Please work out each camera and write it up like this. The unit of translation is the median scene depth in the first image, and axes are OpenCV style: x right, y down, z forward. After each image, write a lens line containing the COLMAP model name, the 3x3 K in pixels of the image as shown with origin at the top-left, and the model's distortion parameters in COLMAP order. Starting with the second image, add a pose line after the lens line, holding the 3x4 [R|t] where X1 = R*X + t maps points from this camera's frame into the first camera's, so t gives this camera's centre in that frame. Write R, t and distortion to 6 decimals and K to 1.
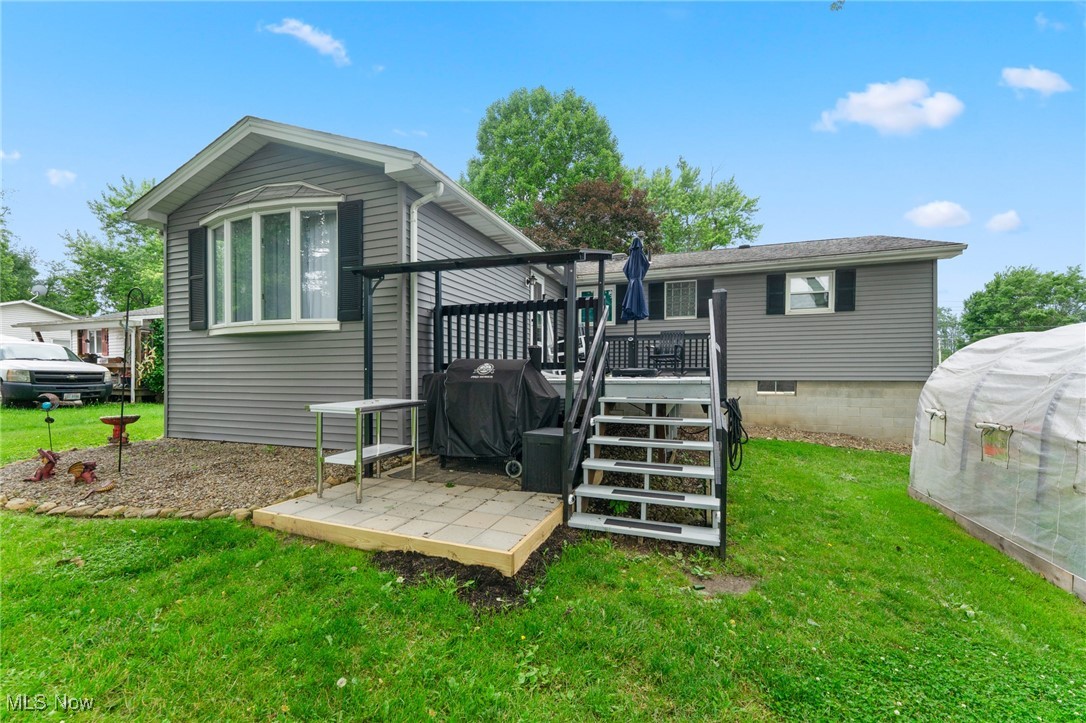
lens RADIAL K [[439.1, 0, 536.9], [0, 439.1, 370.5], [0, 0, 1]] dist [-0.000190, -0.000154]
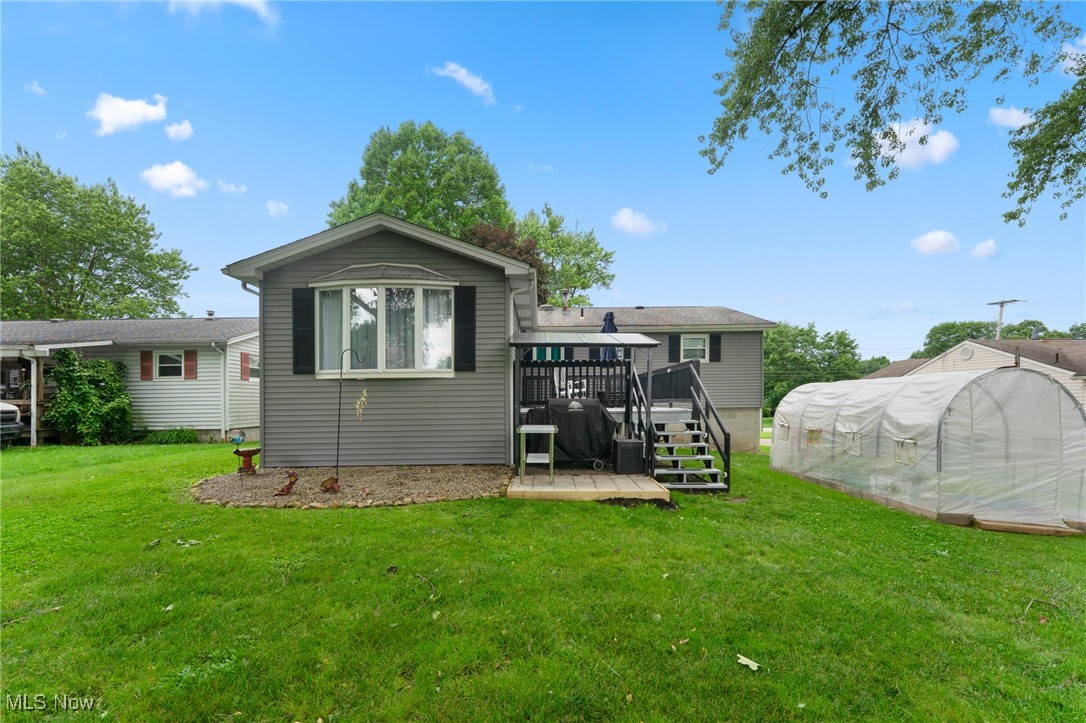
lens RADIAL K [[454.5, 0, 545.5], [0, 454.5, 397.3], [0, 0, 1]] dist [0.010127, -0.000068]
pose [[0.933143, -0.007084, 0.359436, -0.360261], [0.008123, 0.999966, -0.001381, -0.013280], [-0.359414, 0.004209, 0.933169, -0.225357]]
